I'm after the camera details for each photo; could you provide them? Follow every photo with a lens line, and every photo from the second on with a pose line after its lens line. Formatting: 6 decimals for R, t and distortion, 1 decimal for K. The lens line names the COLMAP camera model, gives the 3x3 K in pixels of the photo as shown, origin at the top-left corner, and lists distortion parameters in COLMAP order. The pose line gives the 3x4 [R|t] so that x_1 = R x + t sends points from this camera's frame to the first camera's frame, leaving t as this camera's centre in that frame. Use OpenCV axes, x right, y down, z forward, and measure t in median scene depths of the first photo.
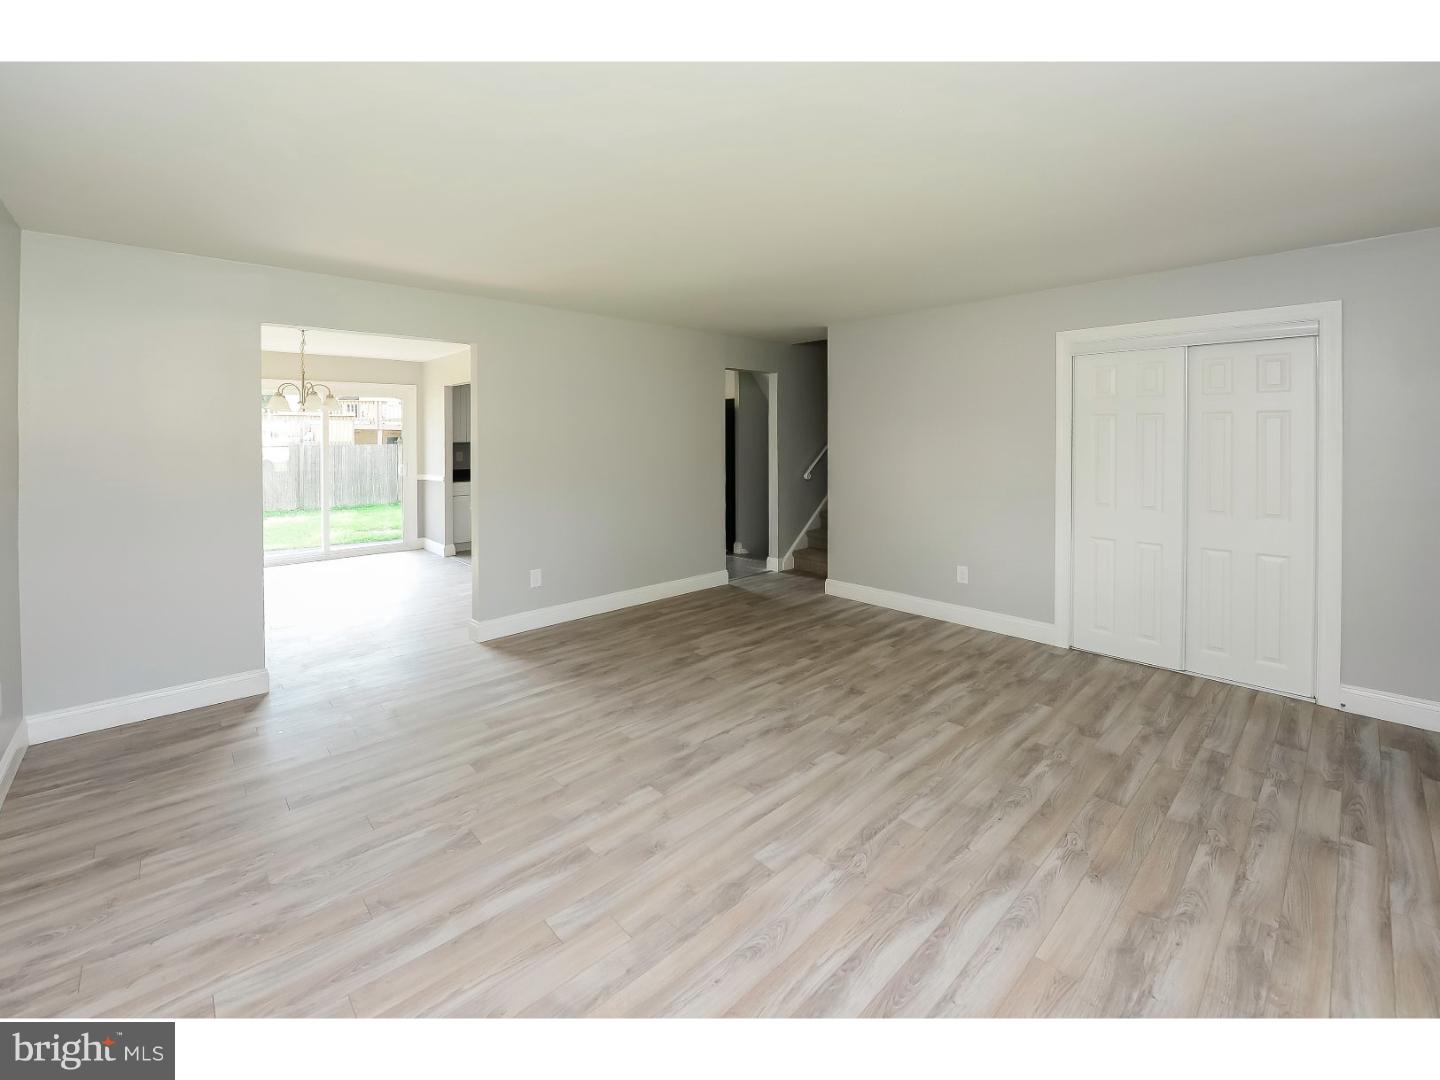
lens RADIAL K [[605.7, 0, 720.0], [0, 605.7, 540.0], [0, 0, 1]] dist [-0.013141, -0.000525]
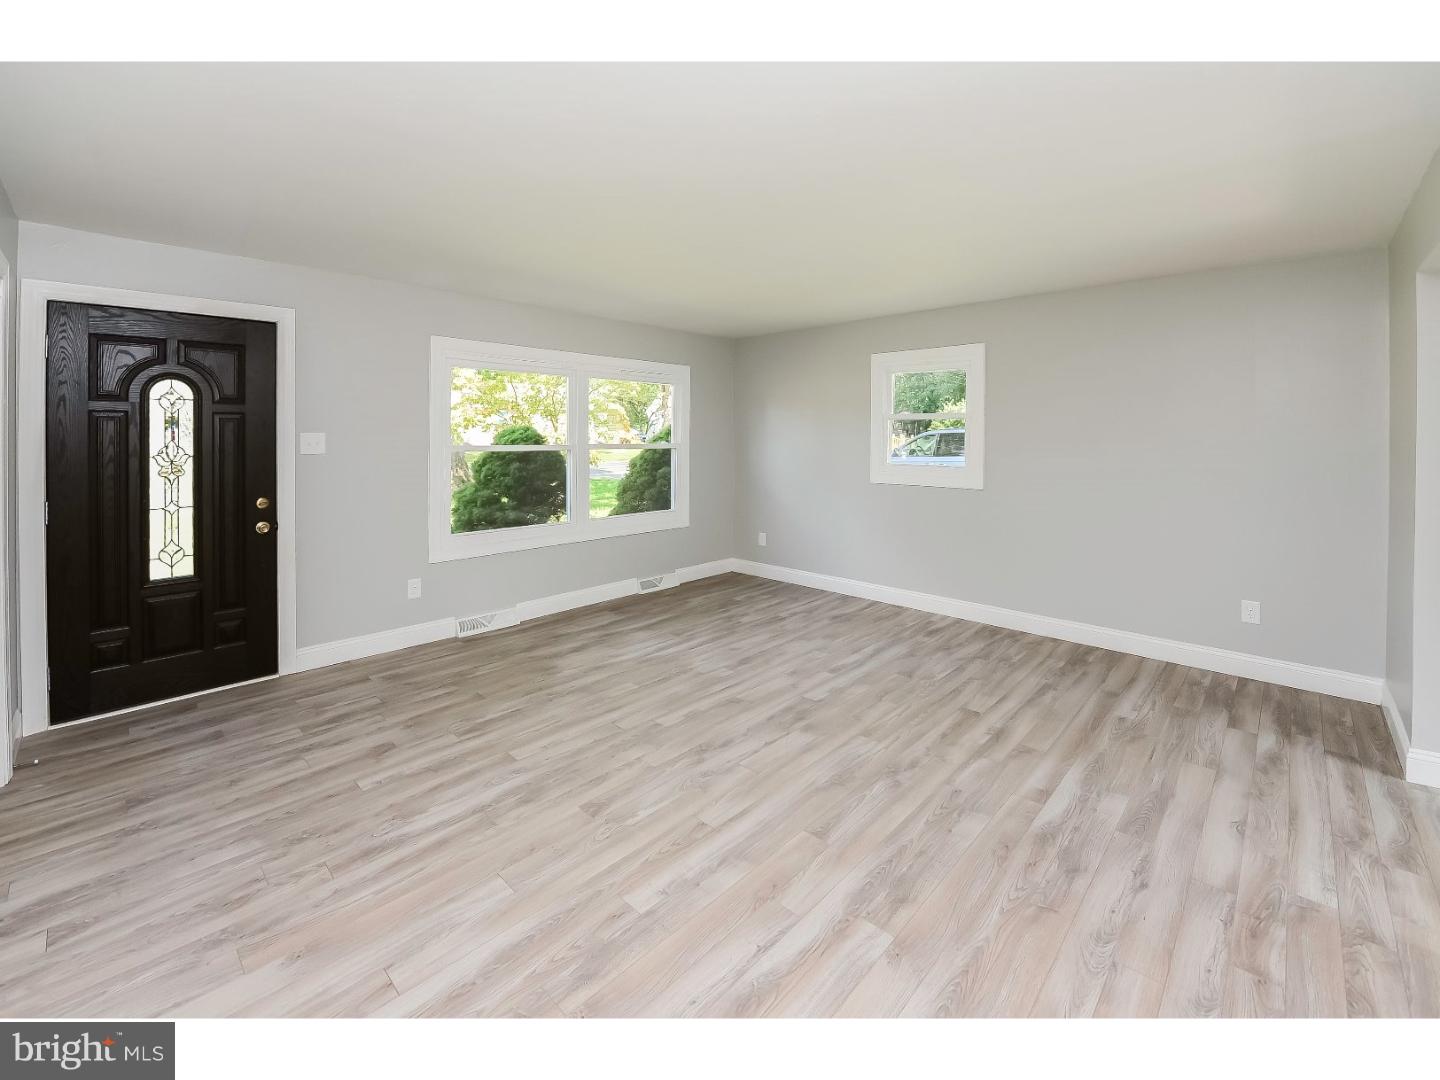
lens RADIAL K [[605.7, 0, 720.0], [0, 605.7, 540.0], [0, 0, 1]] dist [-0.013141, -0.000525]
pose [[-0.998543, 0.014105, -0.052084, 0.147636], [-0.004052, 0.942904, 0.333039, -0.337867], [0.053807, 0.332765, -0.941473, 2.020013]]
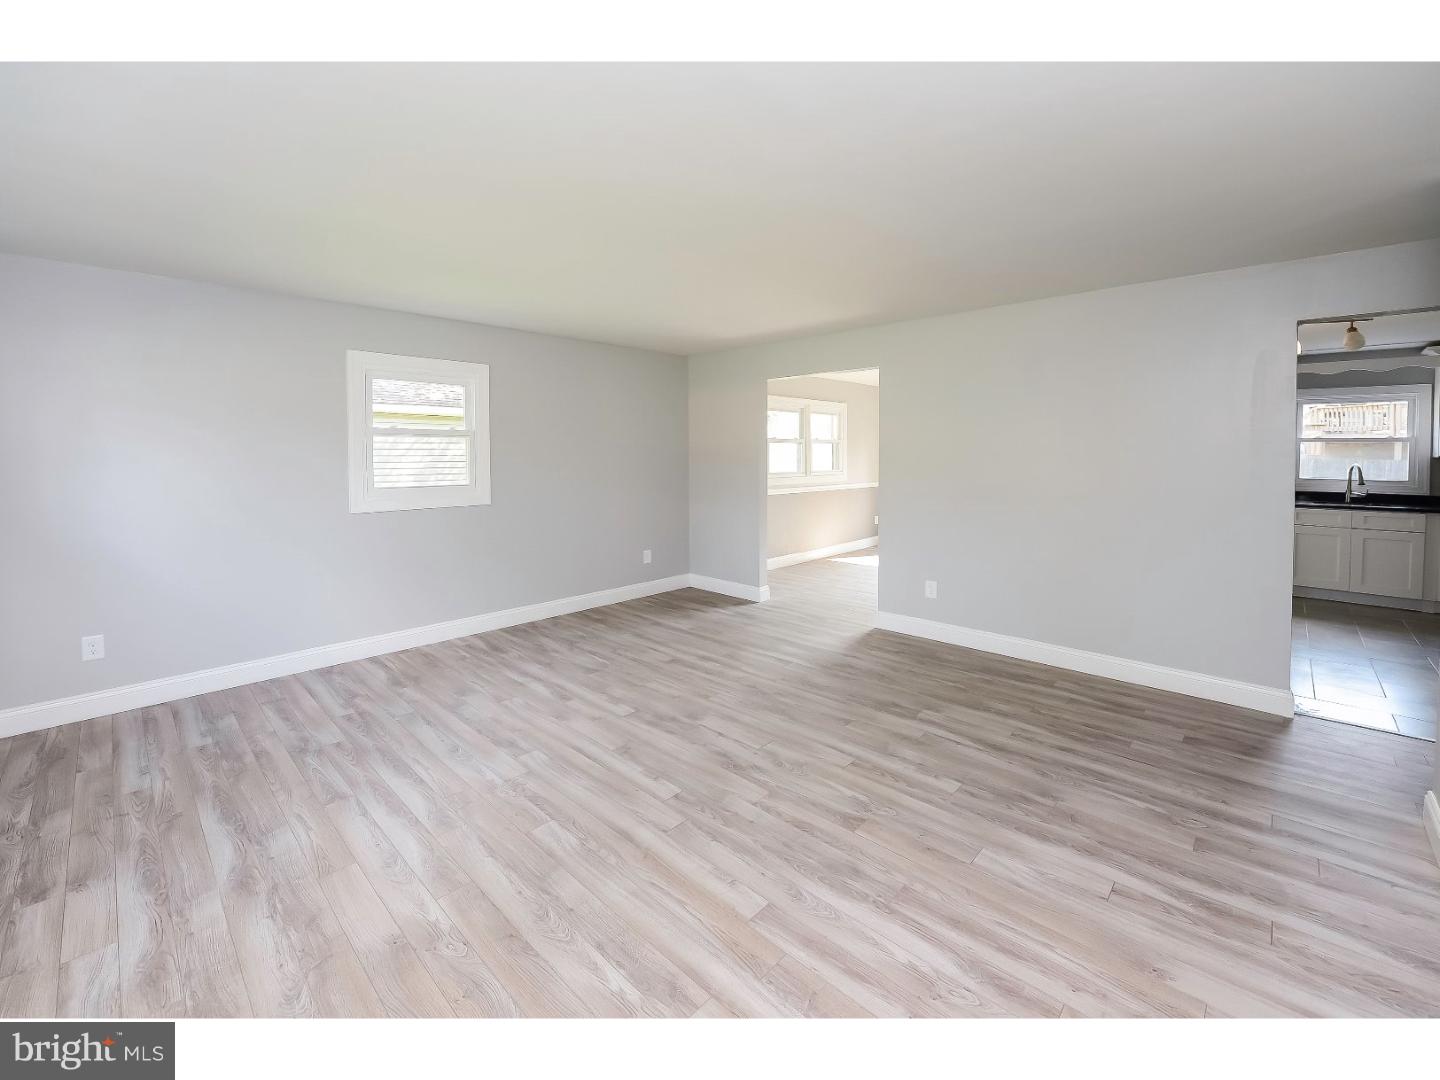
lens RADIAL K [[583.7, 0, 727.2], [0, 583.7, 543.6], [0, 0, 1]] dist [-0.014775, -0.000204]
pose [[0.059355, 0.155864, -0.985994, 1.054524], [-0.164782, 0.975715, 0.144319, -0.160070], [0.984543, 0.153908, 0.083597, 0.995217]]
